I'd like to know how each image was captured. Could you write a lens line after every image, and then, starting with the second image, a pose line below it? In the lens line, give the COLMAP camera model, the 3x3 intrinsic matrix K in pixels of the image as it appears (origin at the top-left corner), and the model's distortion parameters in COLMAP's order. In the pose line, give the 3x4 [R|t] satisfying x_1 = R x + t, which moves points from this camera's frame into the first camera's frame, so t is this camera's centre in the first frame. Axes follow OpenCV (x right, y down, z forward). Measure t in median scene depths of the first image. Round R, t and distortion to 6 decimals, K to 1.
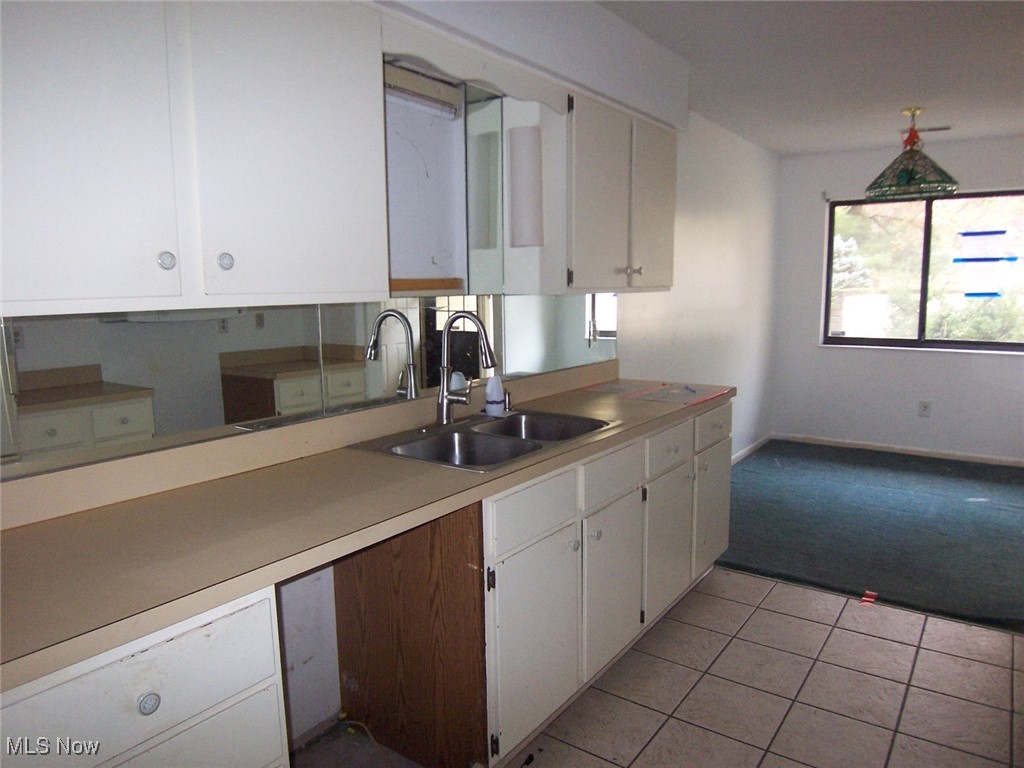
lens RADIAL K [[693.1, 0, 513.6], [0, 693.1, 377.8], [0, 0, 1]] dist [-0.000354, -0.049599]
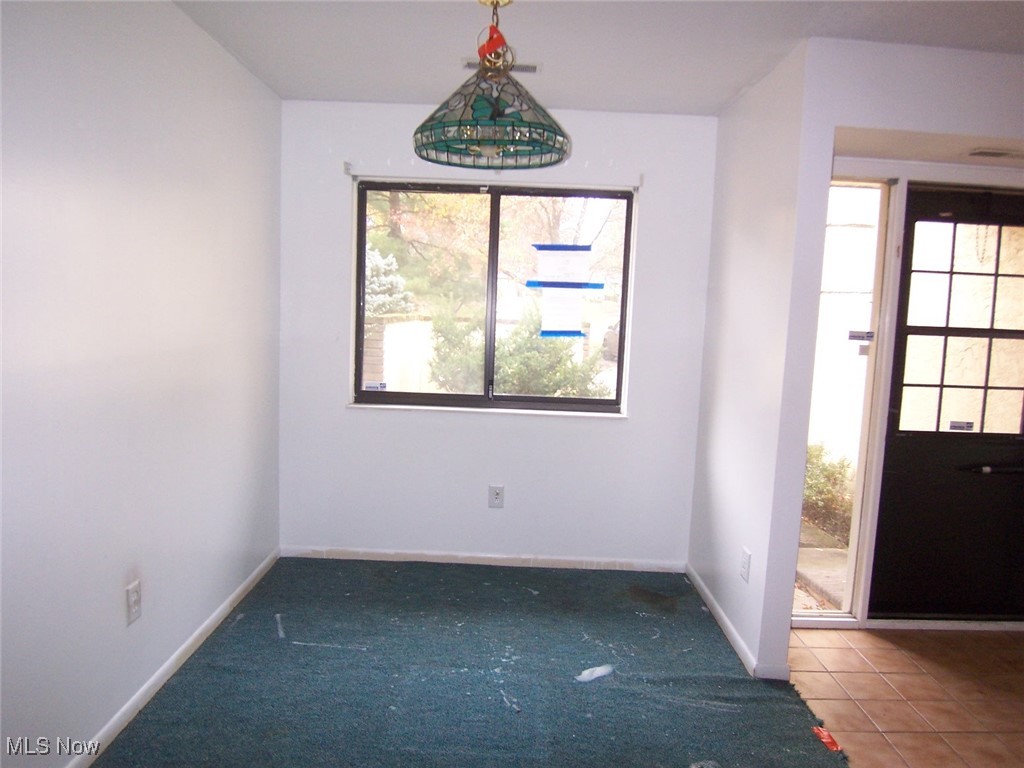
lens RADIAL K [[693.1, 0, 513.6], [0, 693.1, 377.8], [0, 0, 1]] dist [-0.000354, -0.049599]
pose [[0.810848, -0.016307, 0.585029, 0.194564], [0.030805, 0.999415, -0.014838, -0.058937], [-0.584445, 0.030053, 0.810876, 0.397635]]
